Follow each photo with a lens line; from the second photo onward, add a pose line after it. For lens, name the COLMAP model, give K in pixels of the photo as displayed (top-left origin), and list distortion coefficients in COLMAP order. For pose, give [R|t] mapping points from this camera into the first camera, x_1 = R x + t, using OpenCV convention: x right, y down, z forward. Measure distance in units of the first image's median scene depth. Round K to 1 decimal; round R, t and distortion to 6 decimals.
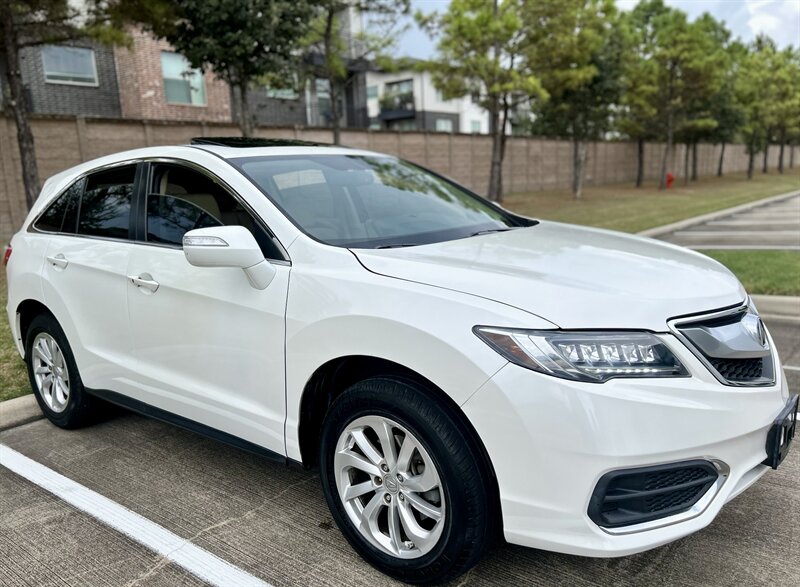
lens RADIAL K [[656.2, 0, 382.4], [0, 656.2, 312.3], [0, 0, 1]] dist [0.014090, -0.005948]
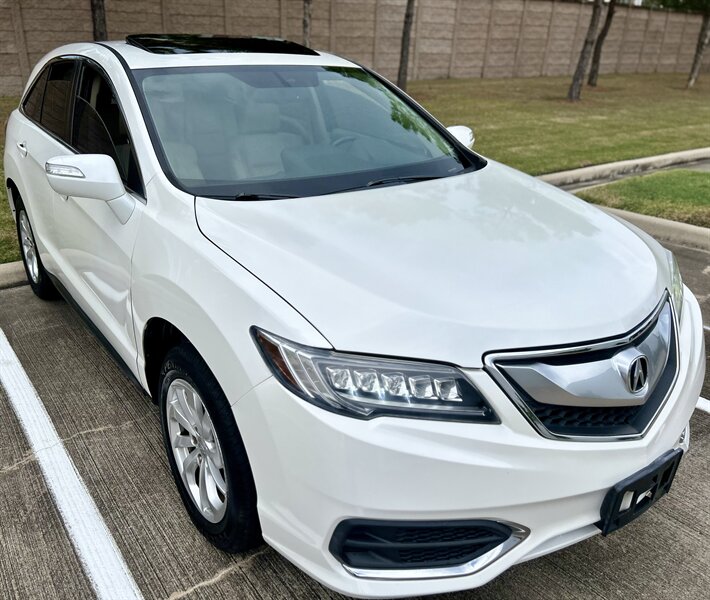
lens RADIAL K [[620.8, 0, 296.6], [0, 620.8, 312.1], [0, 0, 1]] dist [0.014188, -0.018701]
pose [[0.959310, 0.165165, -0.229007, 0.283275], [-0.111507, 0.966749, 0.230138, -0.143291], [0.259403, -0.195238, 0.945829, 0.160275]]
